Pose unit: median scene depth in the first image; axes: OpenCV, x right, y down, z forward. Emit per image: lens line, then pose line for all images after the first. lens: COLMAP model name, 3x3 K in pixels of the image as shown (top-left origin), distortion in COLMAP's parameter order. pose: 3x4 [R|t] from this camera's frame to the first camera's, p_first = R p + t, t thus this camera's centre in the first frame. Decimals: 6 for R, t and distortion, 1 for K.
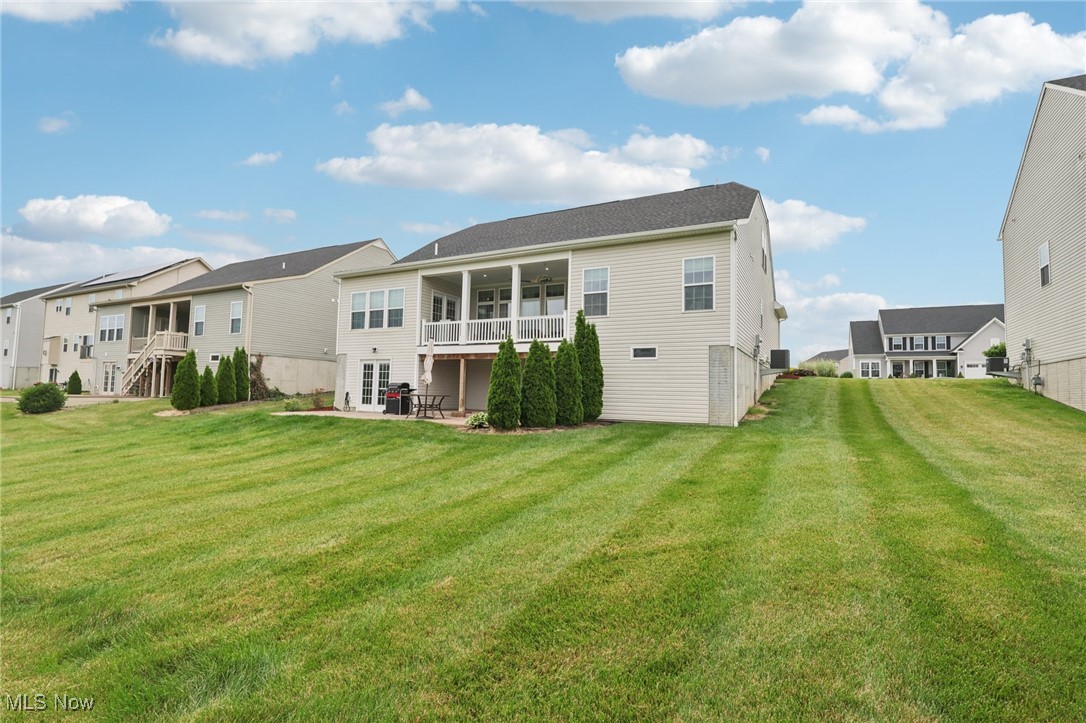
lens RADIAL K [[502.6, 0, 542.3], [0, 502.6, 385.0], [0, 0, 1]] dist [-0.002808, -0.000164]
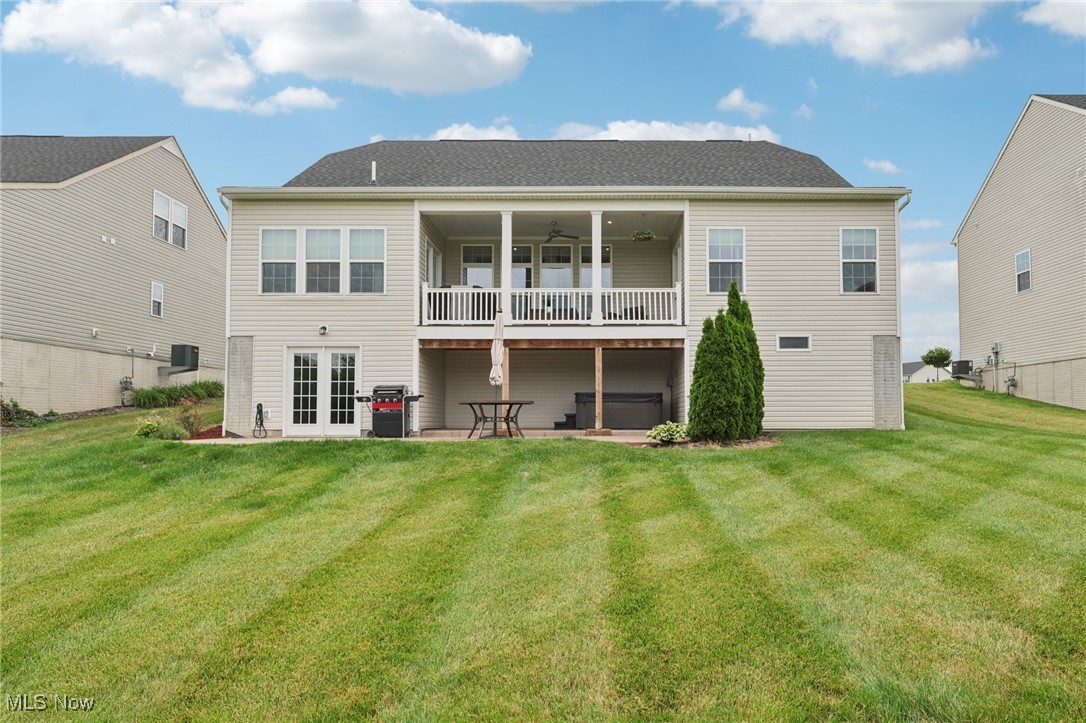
lens RADIAL K [[695.1, 0, 542.5], [0, 695.1, 418.9], [0, 0, 1]] dist [-0.000815, -0.000157]
pose [[0.880312, -0.023458, 0.473815, -0.542933], [0.014172, 0.999631, 0.023159, 0.019955], [-0.474184, -0.013672, 0.880320, 0.185776]]
